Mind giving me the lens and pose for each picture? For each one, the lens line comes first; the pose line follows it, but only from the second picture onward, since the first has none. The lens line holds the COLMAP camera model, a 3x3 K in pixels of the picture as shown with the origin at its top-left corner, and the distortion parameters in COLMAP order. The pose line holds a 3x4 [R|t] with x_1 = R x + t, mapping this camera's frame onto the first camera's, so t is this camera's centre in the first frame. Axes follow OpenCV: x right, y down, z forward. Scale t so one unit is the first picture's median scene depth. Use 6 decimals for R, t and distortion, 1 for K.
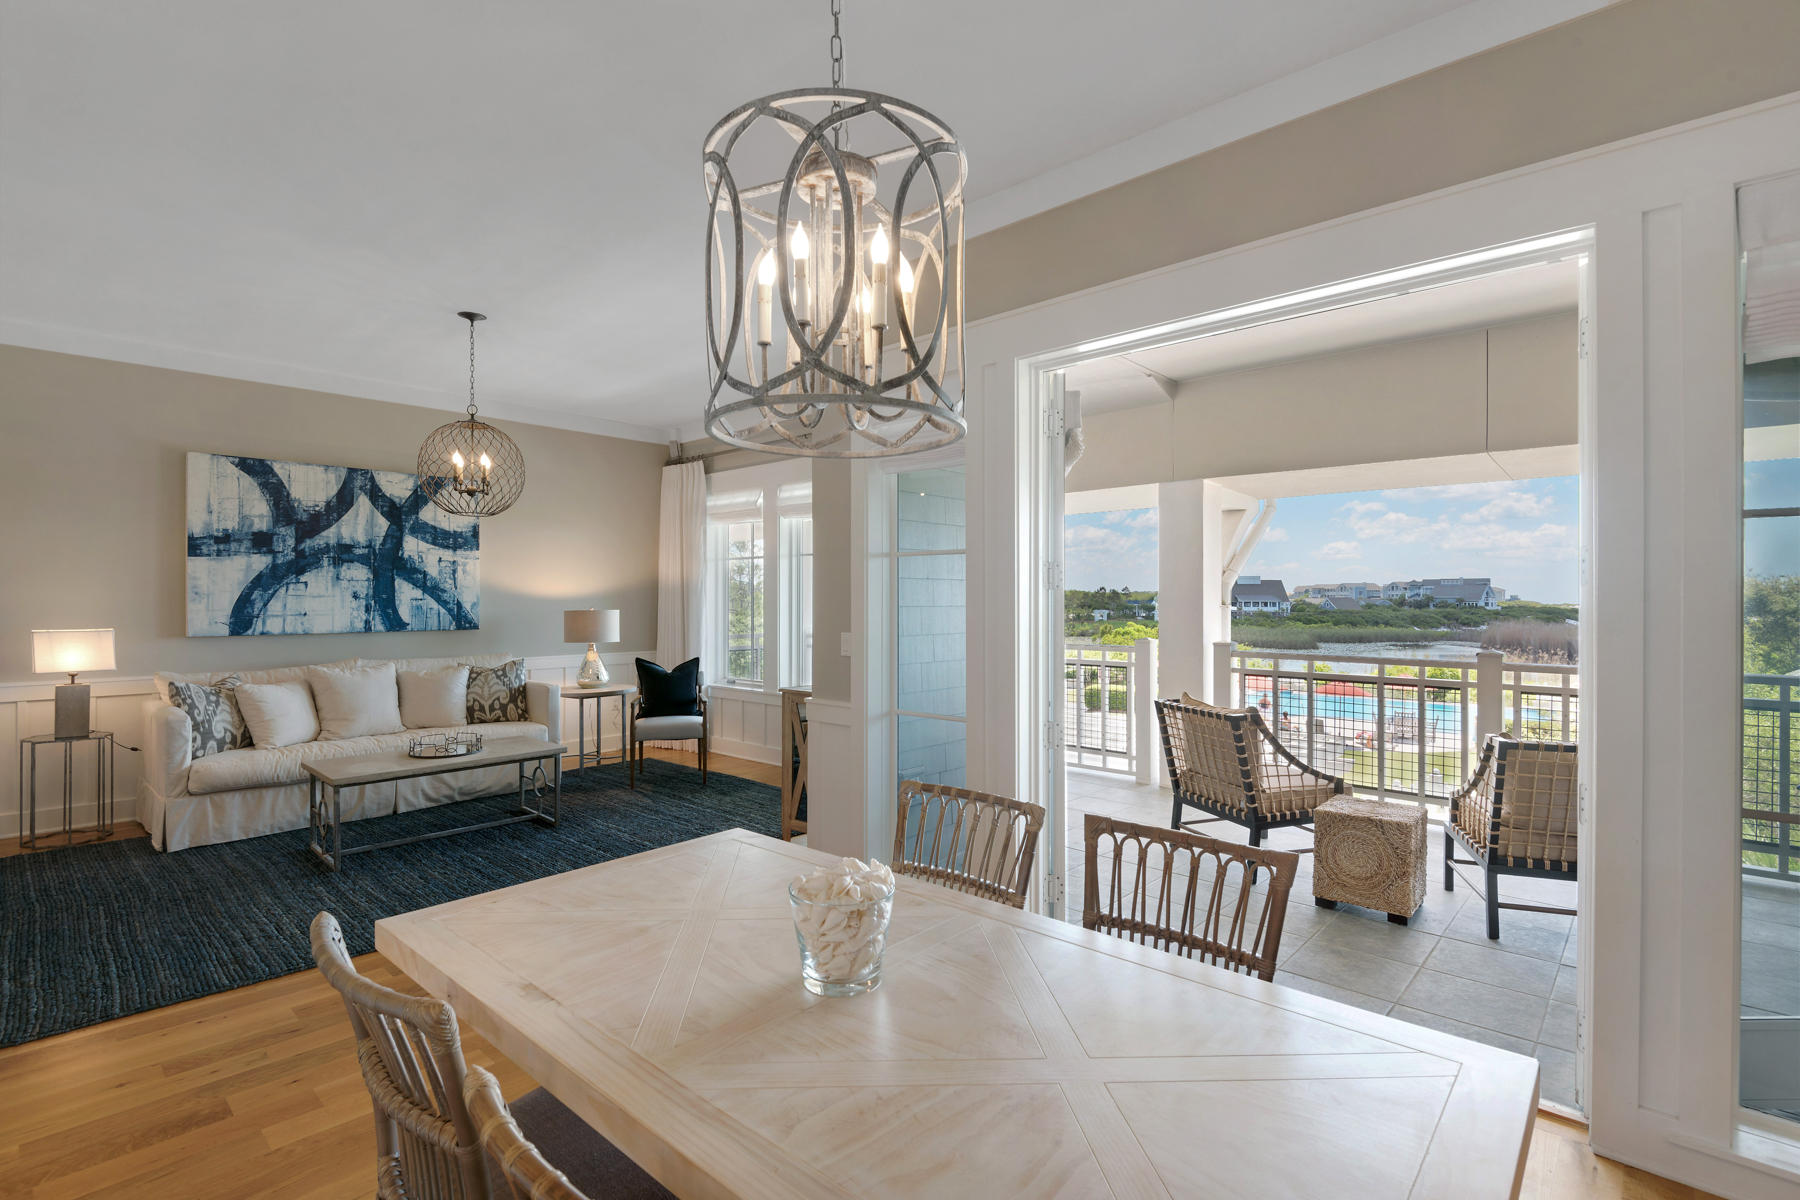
lens RADIAL K [[828.5, 0, 905.6], [0, 828.5, 604.1], [0, 0, 1]] dist [0.002611, -0.015512]
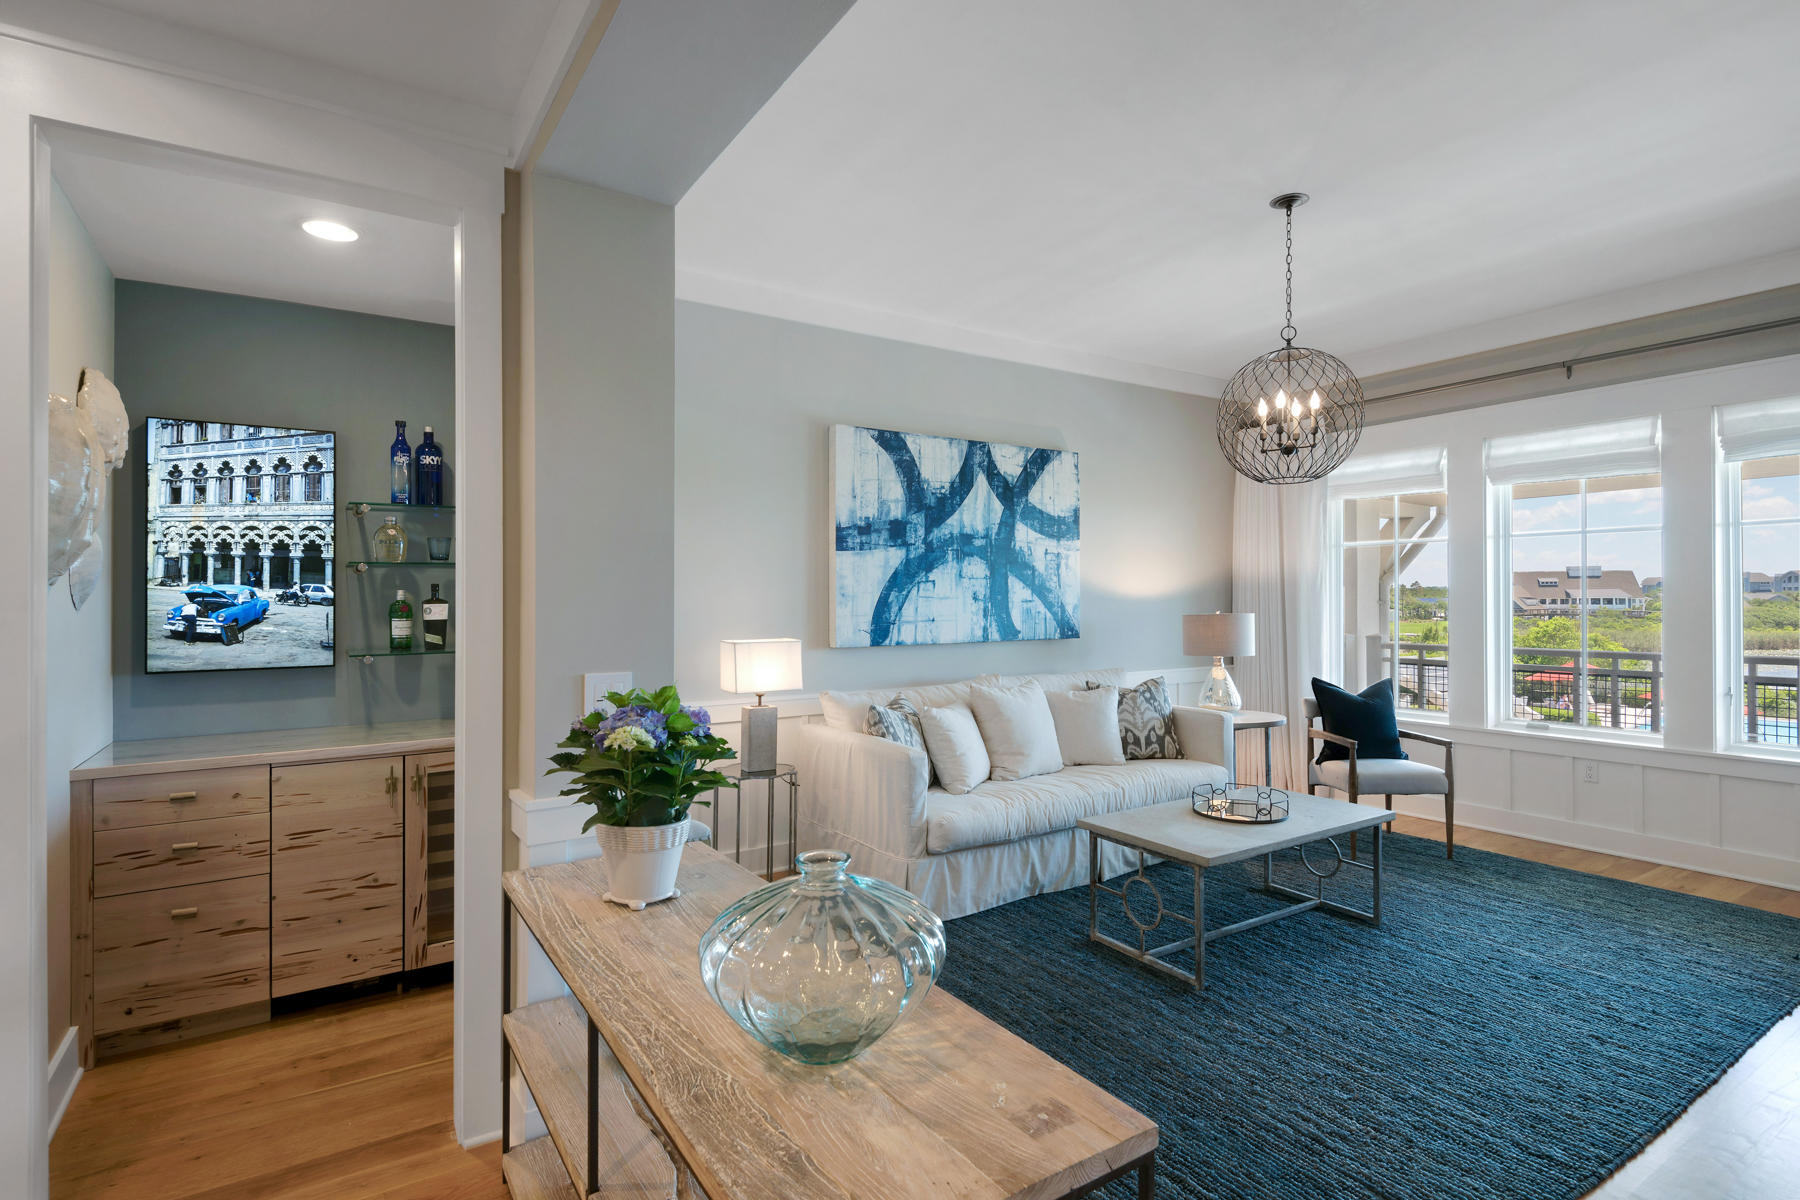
lens RADIAL K [[882.8, 0, 890.2], [0, 882.8, 600.0], [0, 0, 1]] dist [0.034369, -0.019456]
pose [[0.964859, -0.006547, -0.262688, -0.551674], [0.005117, 0.999968, -0.006124, -0.002462], [0.262720, 0.004564, 0.964861, 0.147201]]
